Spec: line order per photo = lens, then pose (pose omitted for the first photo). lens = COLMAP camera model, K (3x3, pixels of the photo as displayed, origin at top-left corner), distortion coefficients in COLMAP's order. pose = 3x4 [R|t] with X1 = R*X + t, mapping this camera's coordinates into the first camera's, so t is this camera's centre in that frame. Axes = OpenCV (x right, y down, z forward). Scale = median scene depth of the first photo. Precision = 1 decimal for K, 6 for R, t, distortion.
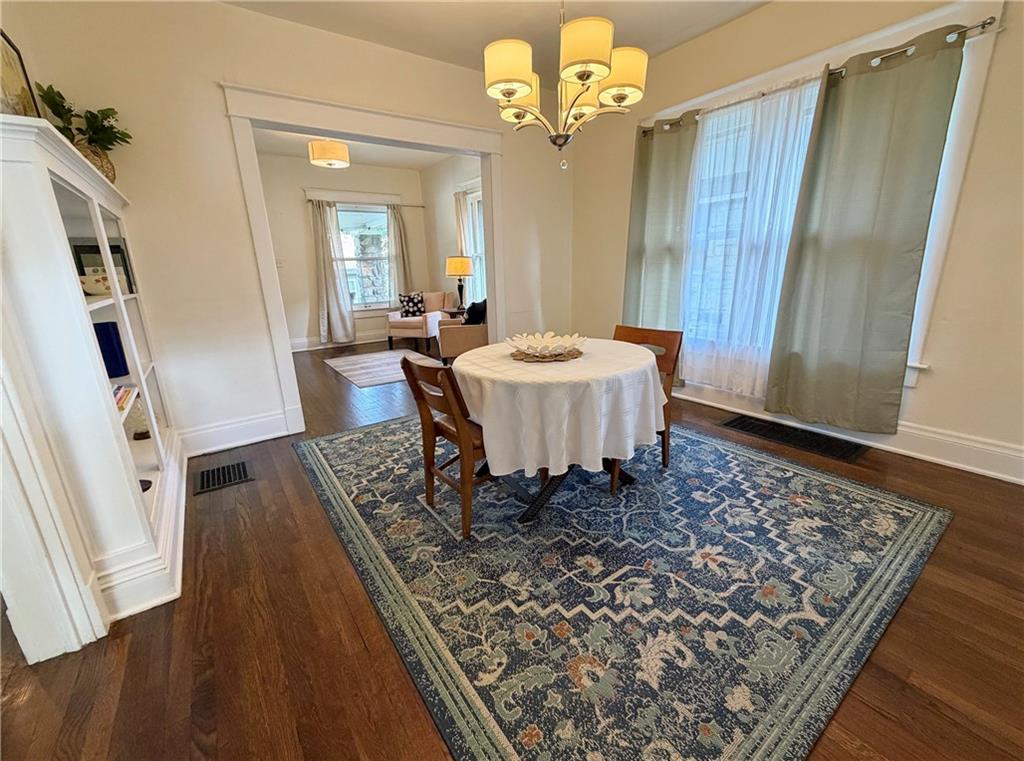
lens RADIAL K [[416.8, 0, 512.0], [0, 416.8, 380.5], [0, 0, 1]] dist [-0.000040, 0.000002]
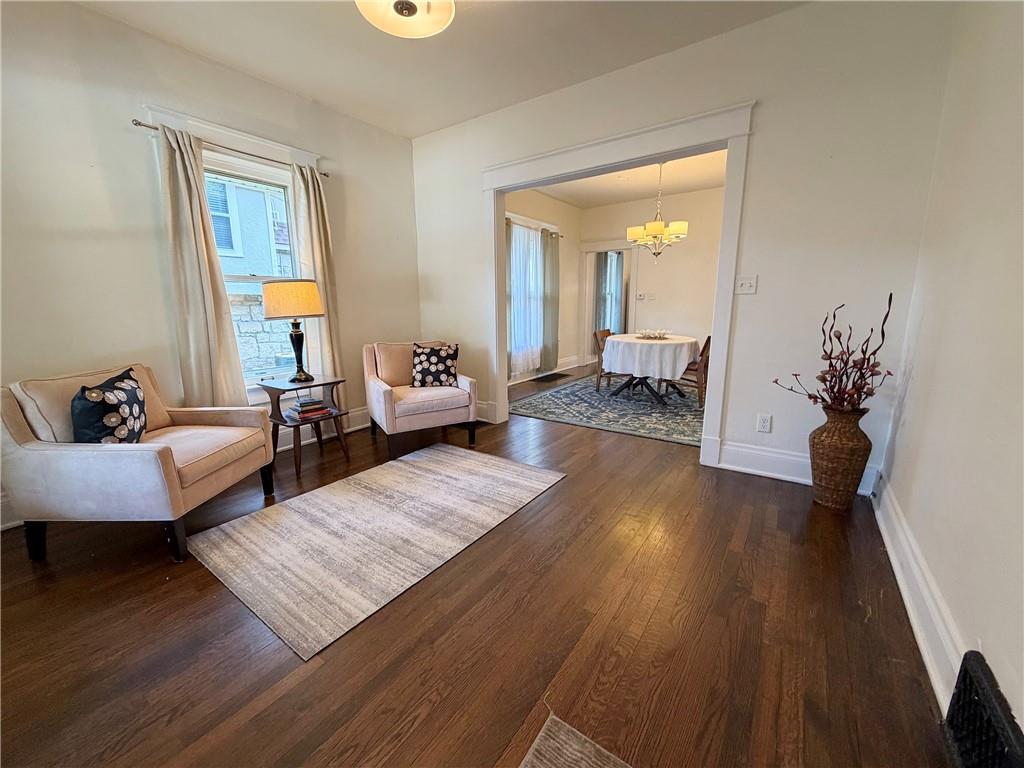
lens RADIAL K [[405.9, 0, 512.0], [0, 405.9, 384.0], [0, 0, 1]] dist [0.000455, -0.000020]
pose [[-0.325449, -0.152228, 0.933225, -1.267582], [0.265635, 0.932490, 0.244745, -0.411368], [-0.907480, 0.327549, -0.263041, 1.672655]]
